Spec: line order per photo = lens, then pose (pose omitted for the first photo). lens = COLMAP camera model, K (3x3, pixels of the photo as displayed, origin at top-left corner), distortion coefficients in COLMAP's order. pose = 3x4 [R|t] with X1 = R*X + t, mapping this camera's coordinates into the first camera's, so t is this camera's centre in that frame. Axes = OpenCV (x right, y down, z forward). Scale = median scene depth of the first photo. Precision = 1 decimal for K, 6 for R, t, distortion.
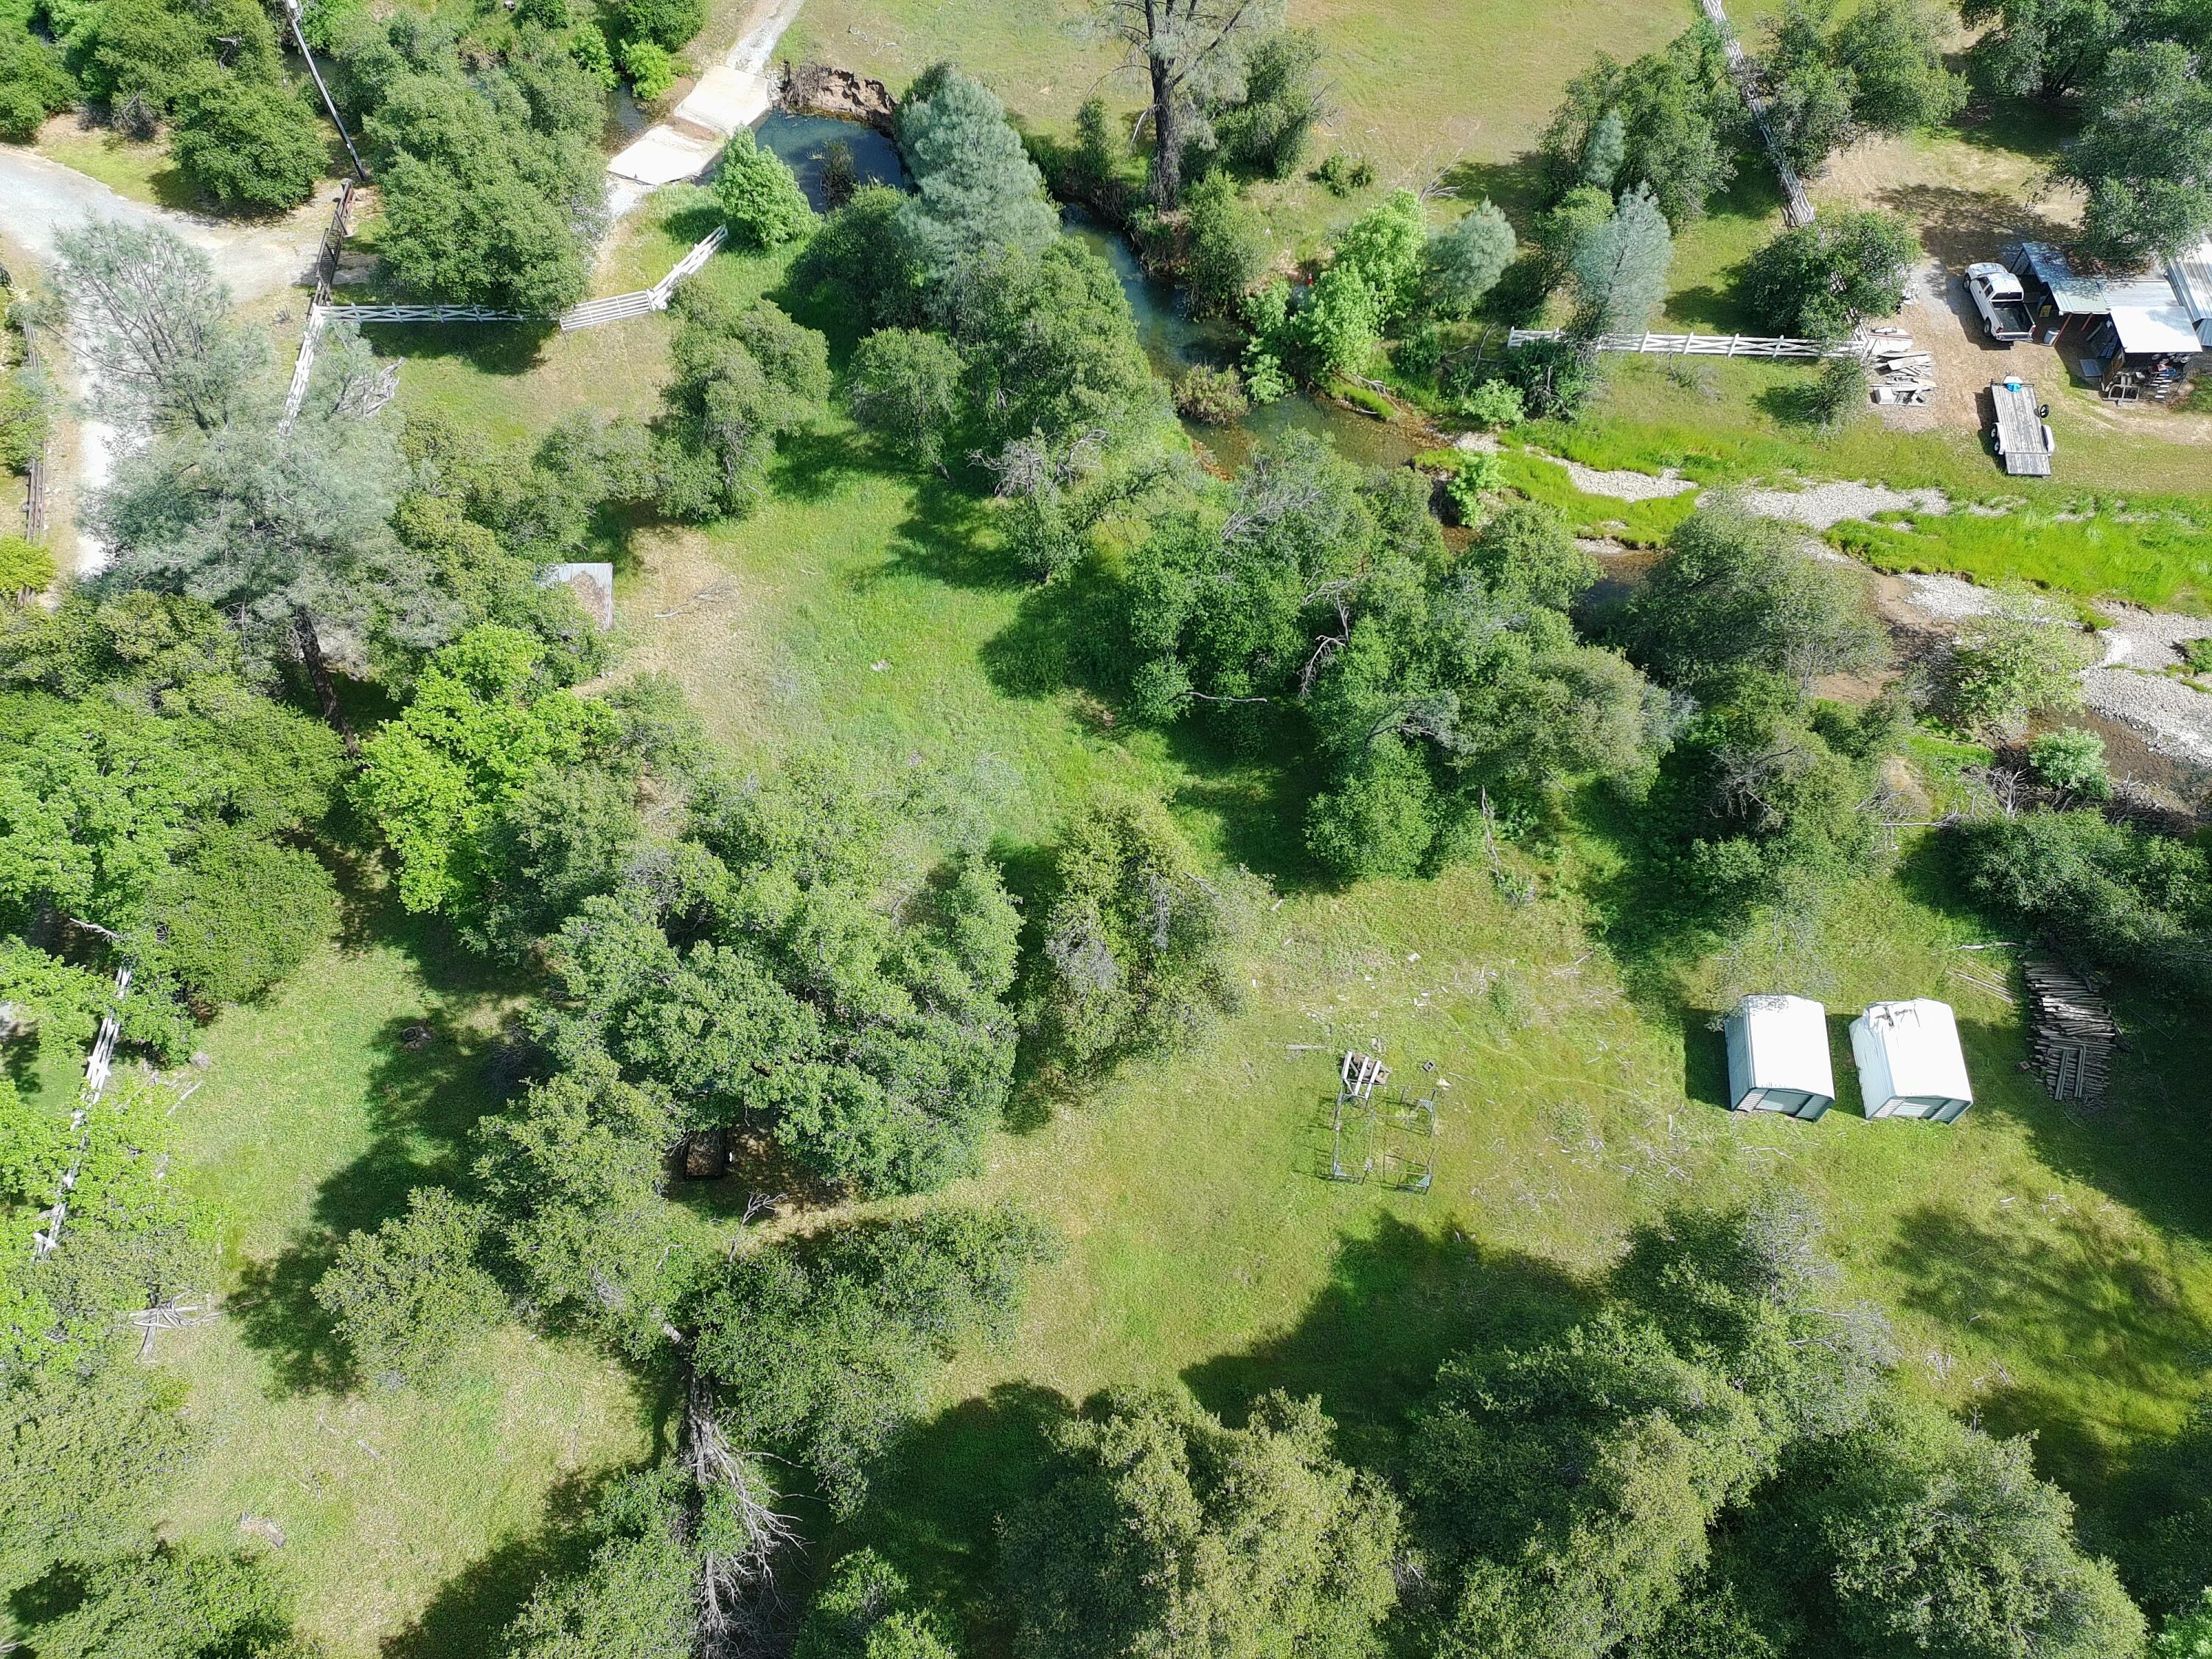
lens RADIAL K [[1624.4, 0, 1106.0], [0, 1624.4, 829.5], [0, 0, 1]] dist [0.080557, -0.085410]
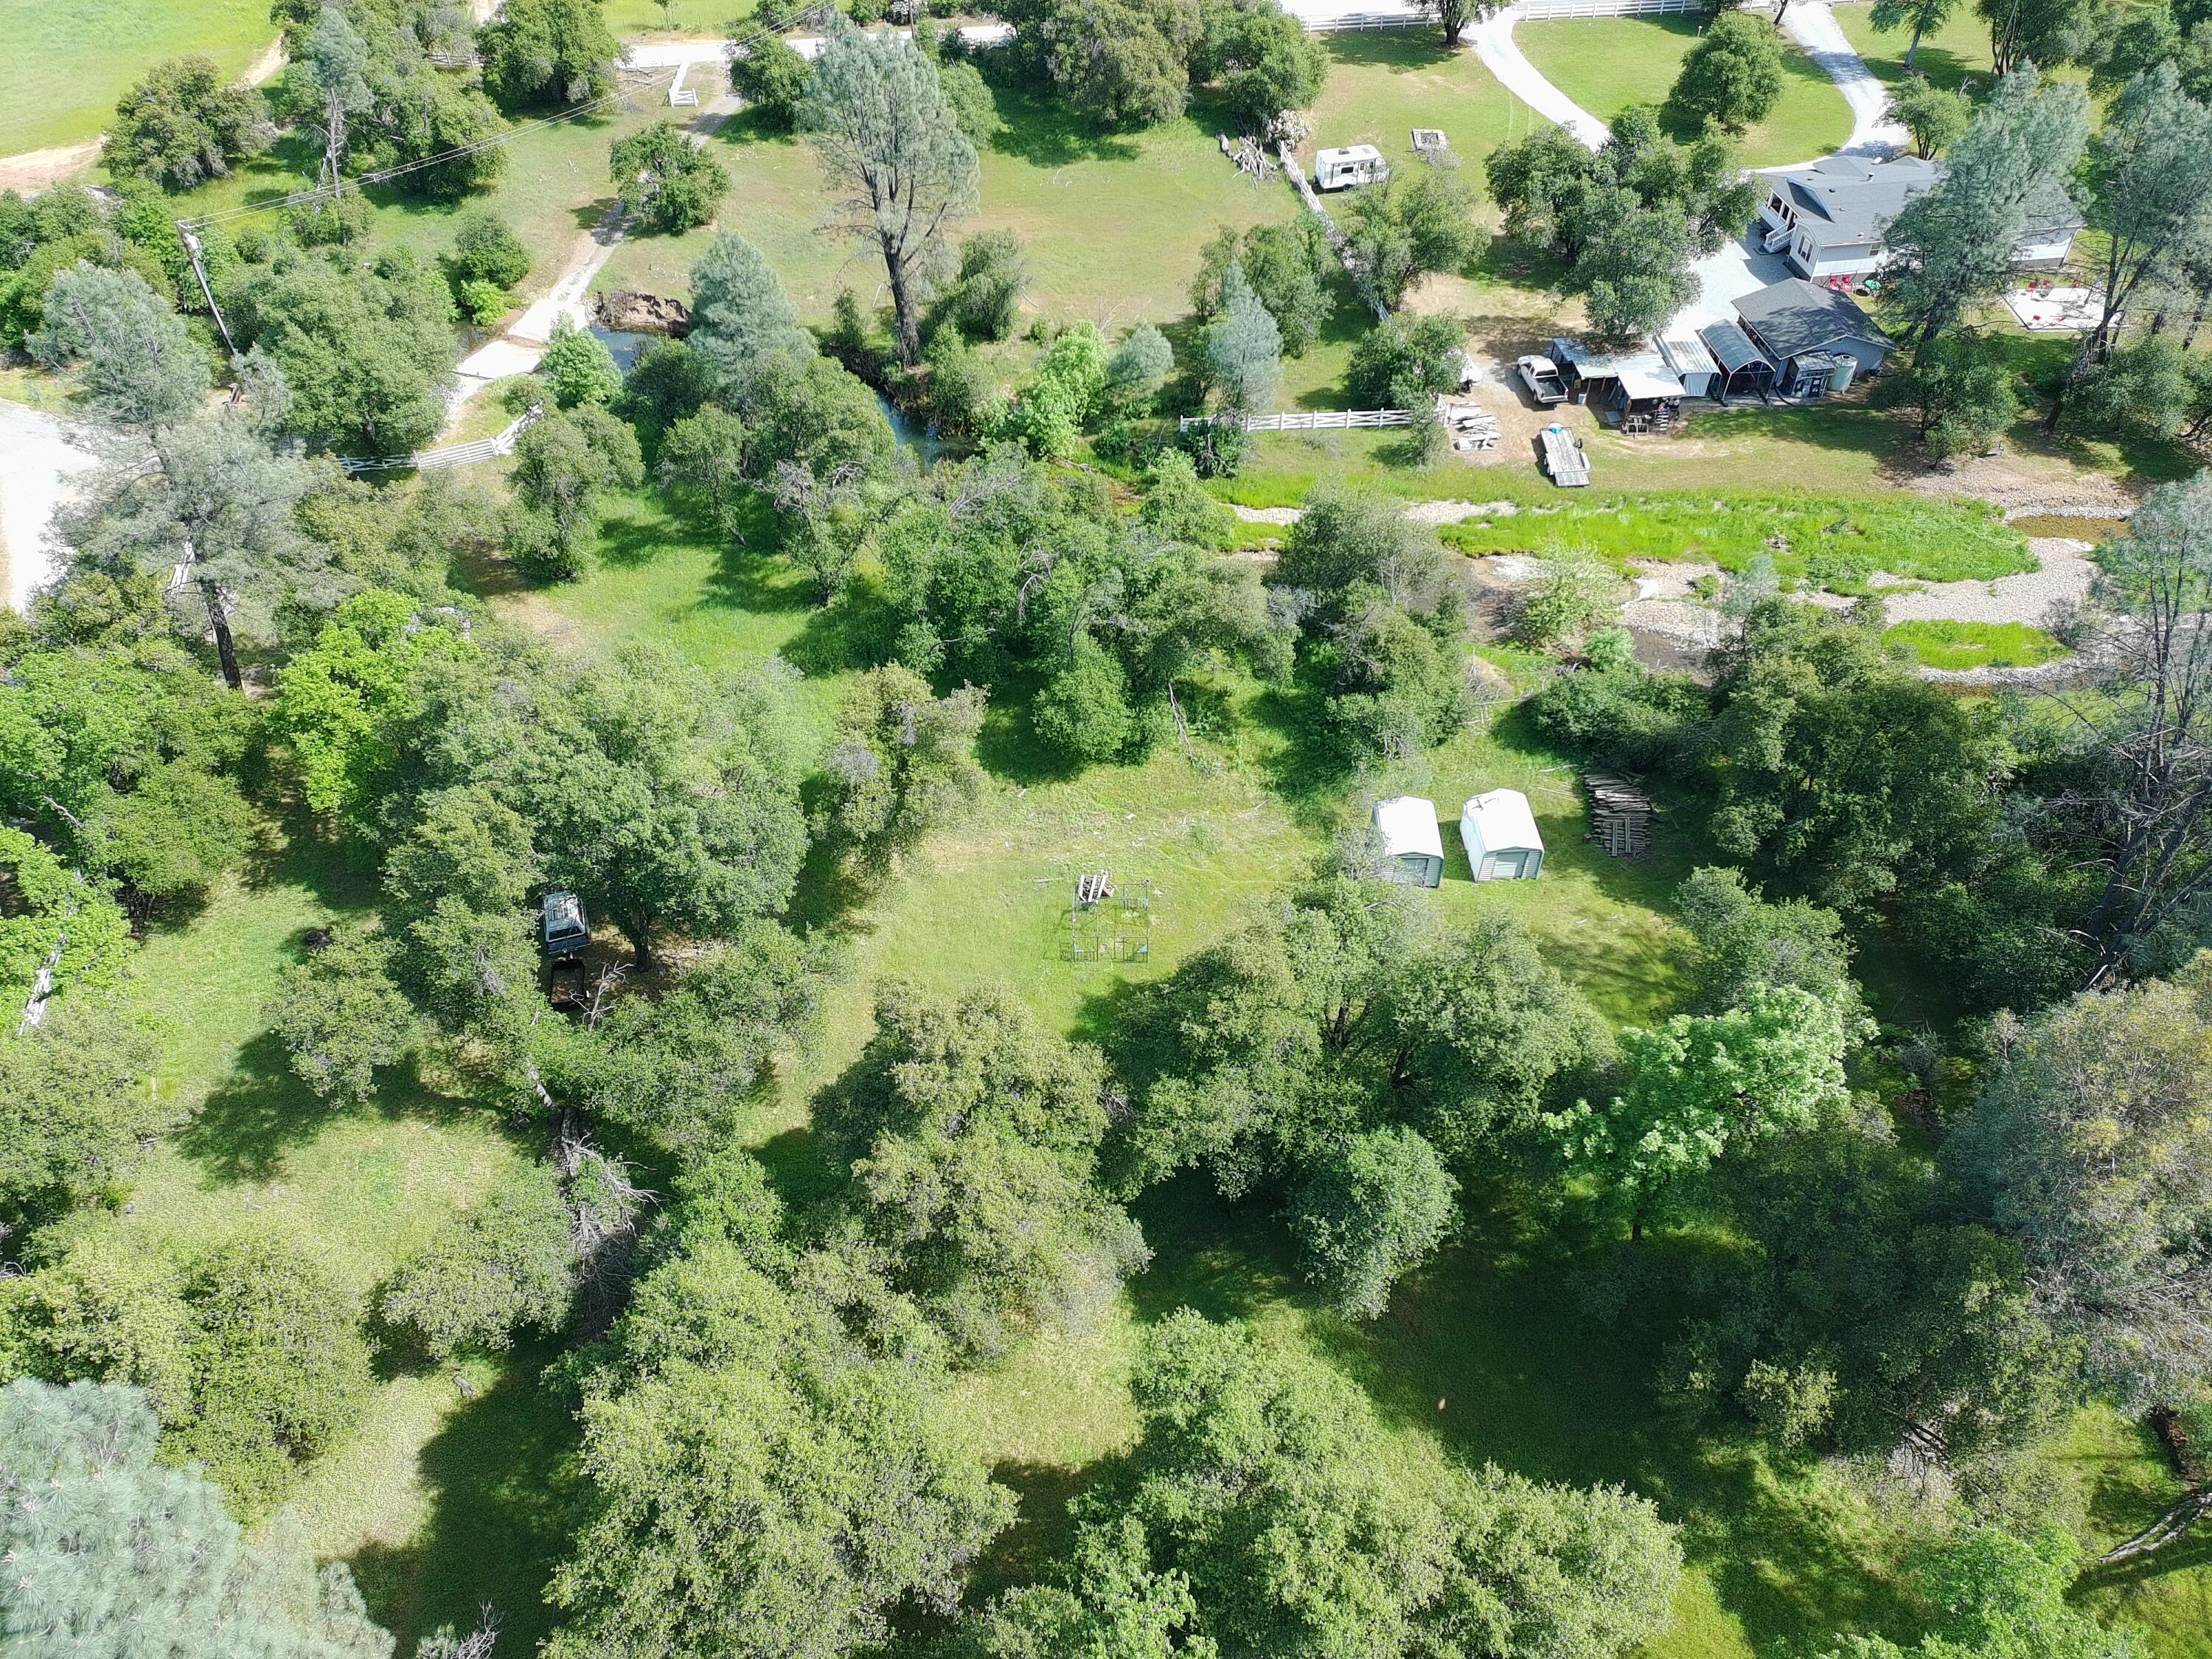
lens RADIAL K [[1624.4, 0, 1106.0], [0, 1624.4, 829.5], [0, 0, 1]] dist [0.080557, -0.085410]
pose [[0.991417, -0.090600, 0.094258, 0.040376], [0.108254, 0.973117, -0.203282, 0.287276], [-0.073307, 0.211741, 0.974573, -0.197189]]
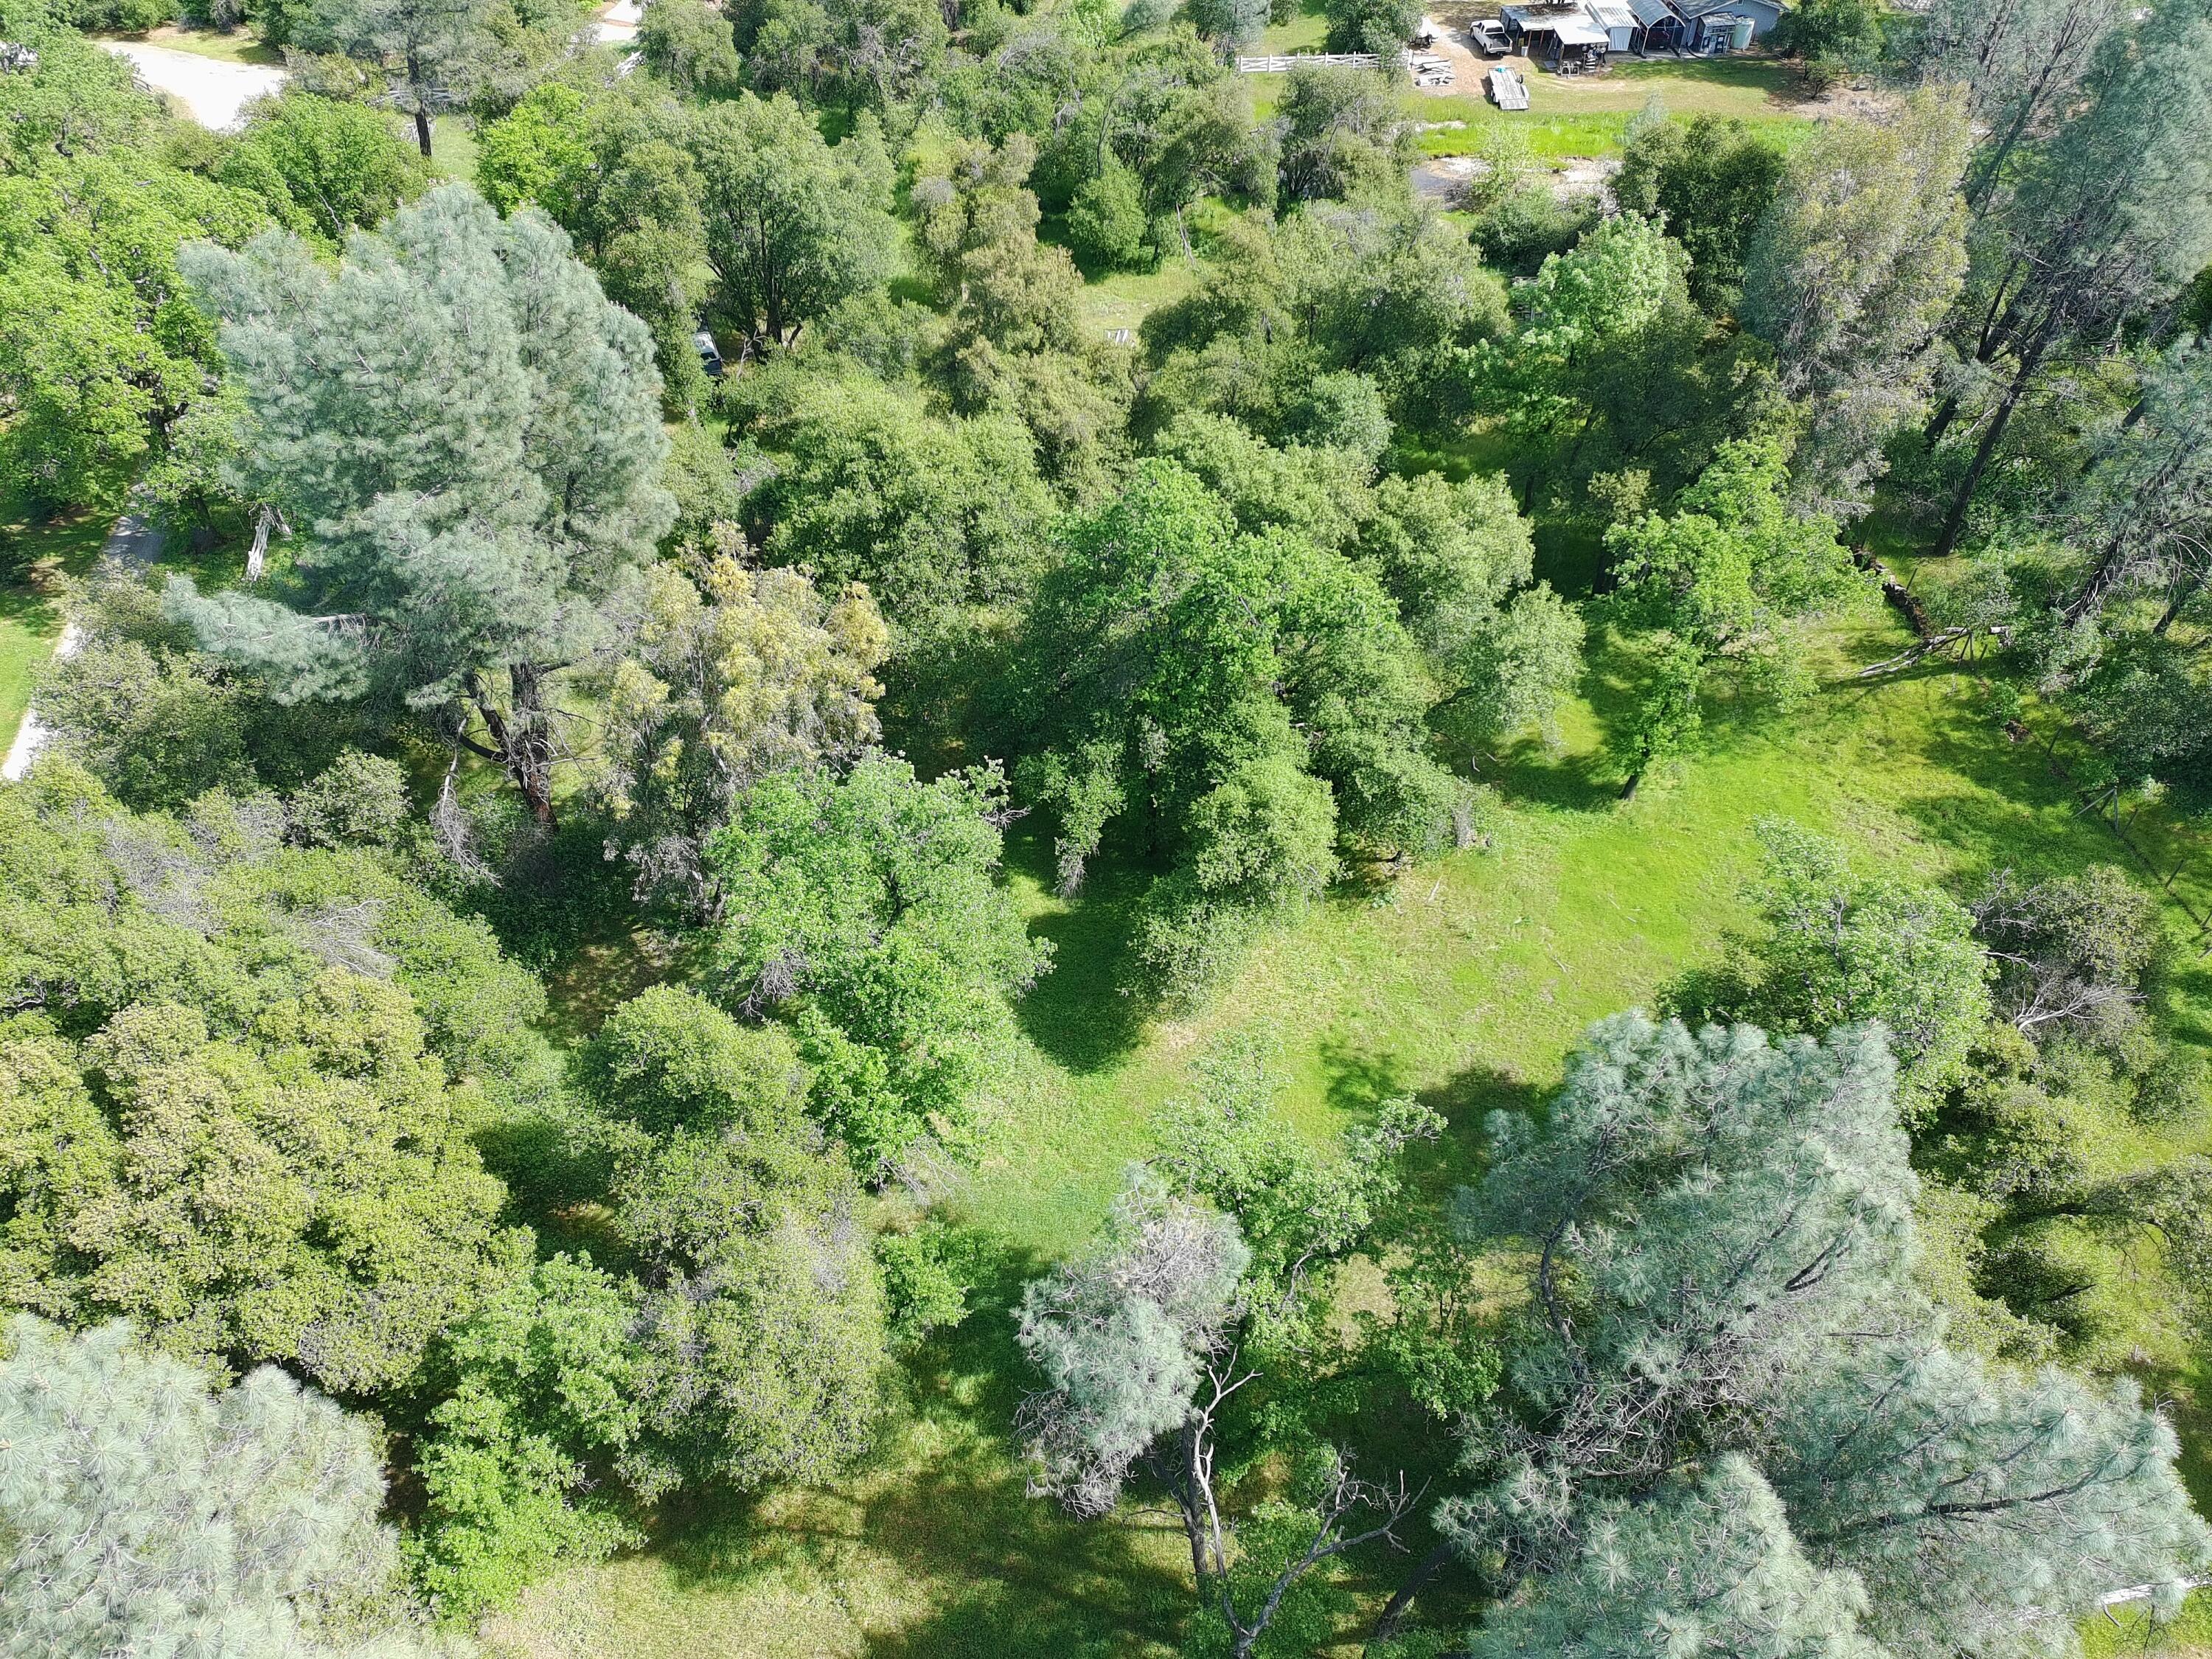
lens RADIAL K [[1617.6, 0, 1114.4], [0, 1617.6, 862.3], [0, 0, 1]] dist [0.079797, -0.121932]
pose [[0.990192, -0.099970, 0.097602, -0.042289], [0.115647, 0.978448, -0.171072, 0.727270], [-0.078397, 0.180681, 0.980412, -0.375585]]
